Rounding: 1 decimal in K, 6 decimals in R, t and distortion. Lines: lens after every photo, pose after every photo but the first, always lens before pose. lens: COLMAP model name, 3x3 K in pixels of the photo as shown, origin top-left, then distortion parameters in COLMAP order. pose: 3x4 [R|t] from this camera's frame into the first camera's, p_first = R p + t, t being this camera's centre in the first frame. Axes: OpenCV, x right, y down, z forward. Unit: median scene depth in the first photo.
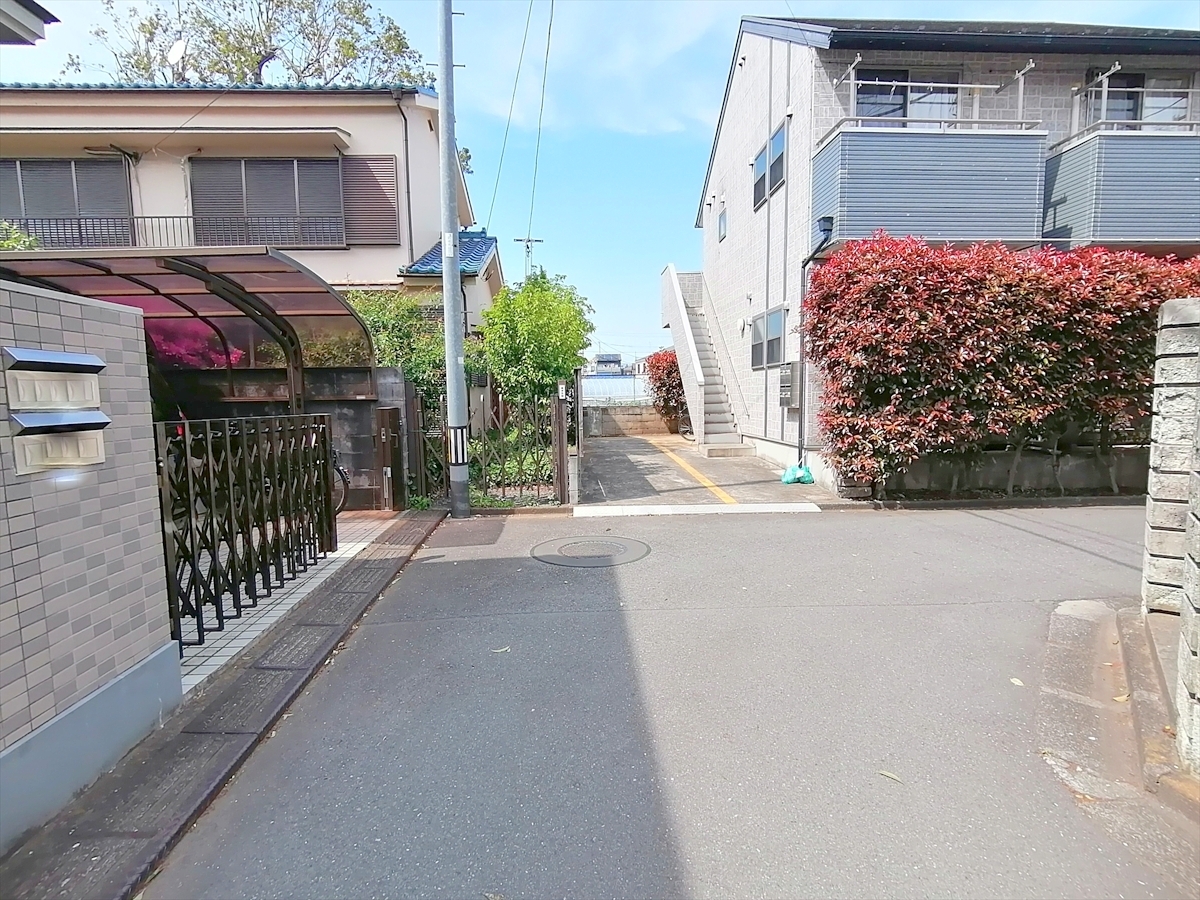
lens RADIAL K [[592.4, 0, 596.6], [0, 592.4, 445.7], [0, 0, 1]] dist [-0.000719, -0.010114]
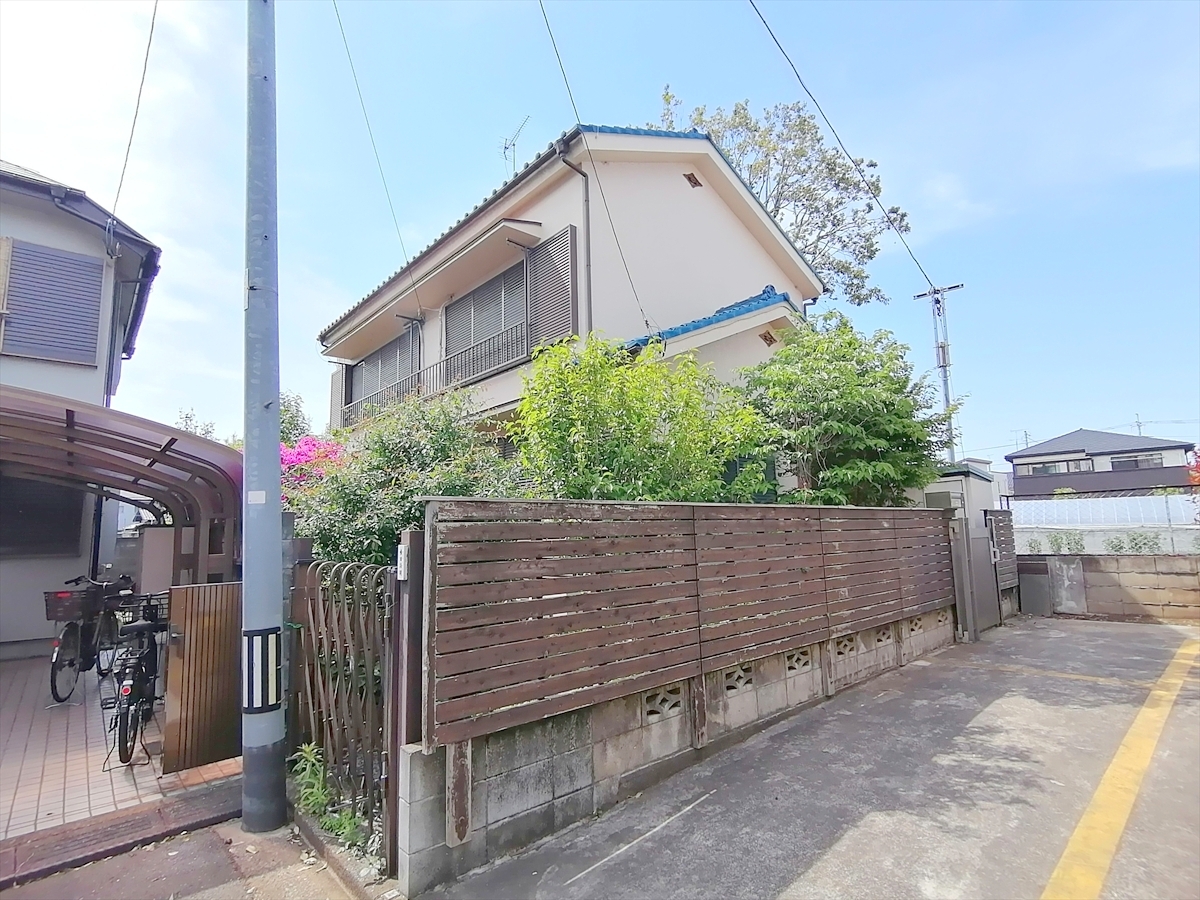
lens RADIAL K [[596.2, 0, 600.8], [0, 596.2, 457.3], [0, 0, 1]] dist [0.002404, -0.000076]
pose [[0.633958, -0.107717, -0.765829, 0.346969], [-0.042856, 0.983838, -0.173856, -0.100613], [0.772179, 0.143038, 0.619096, 0.888073]]
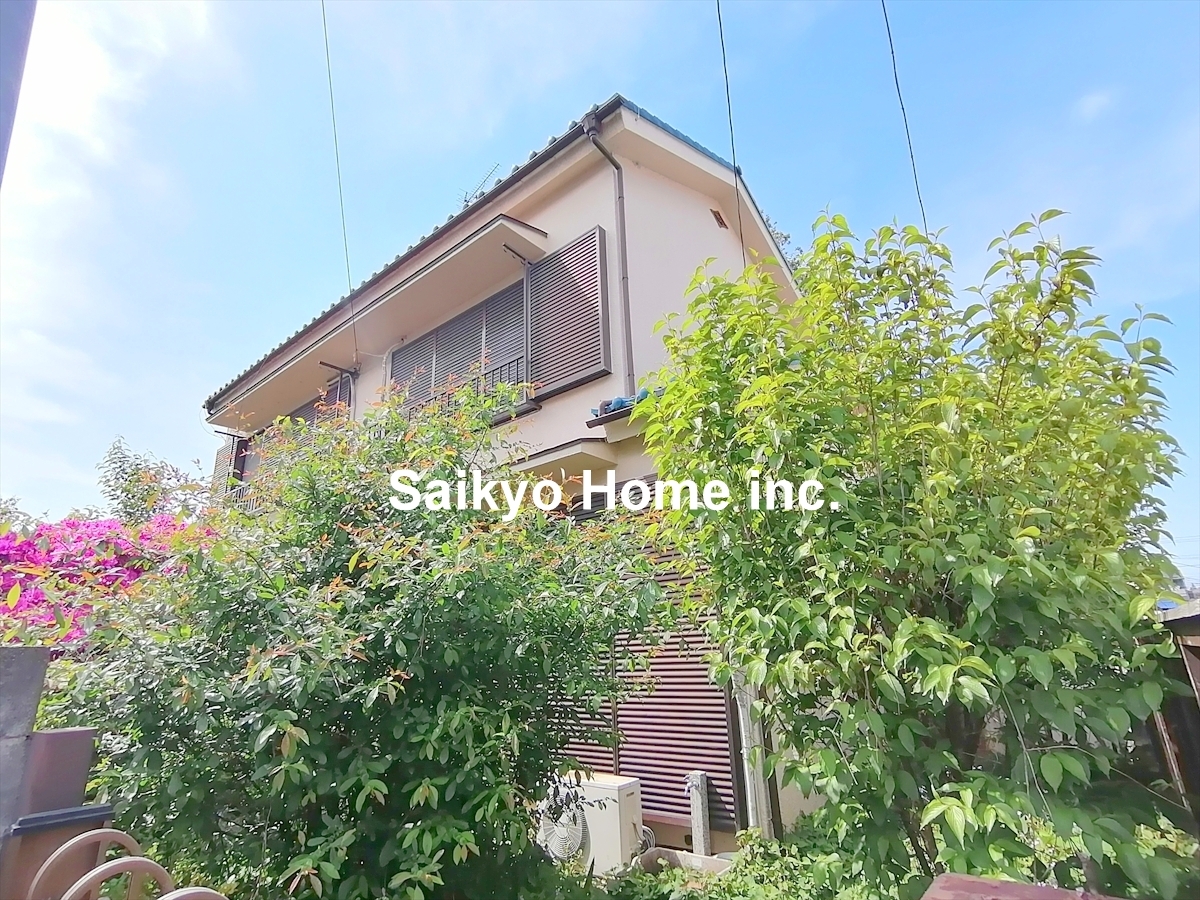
lens RADIAL K [[601.5, 0, 601.1], [0, 601.5, 471.1], [0, 0, 1]] dist [-0.001030, -0.000443]
pose [[0.742207, -0.213194, -0.635356, -0.049820], [-0.024615, 0.938739, -0.343749, -0.129959], [0.669719, 0.270772, 0.691490, 1.002937]]
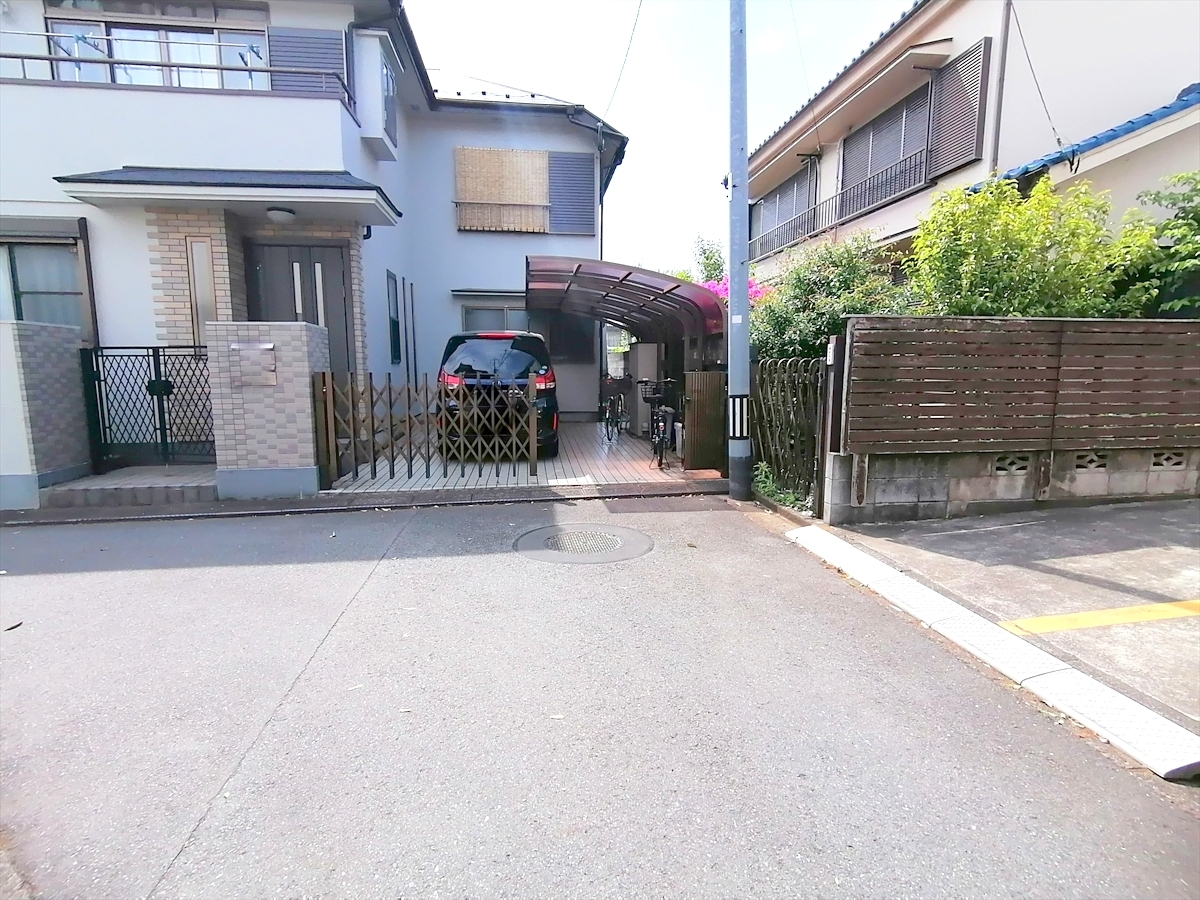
lens RADIAL K [[592.4, 0, 596.6], [0, 592.4, 445.7], [0, 0, 1]] dist [-0.000719, -0.010114]
pose [[0.080933, 0.140273, -0.986800, 0.623063], [-0.084908, 0.987419, 0.133397, -0.057861], [0.993096, 0.072991, 0.091825, 0.715083]]
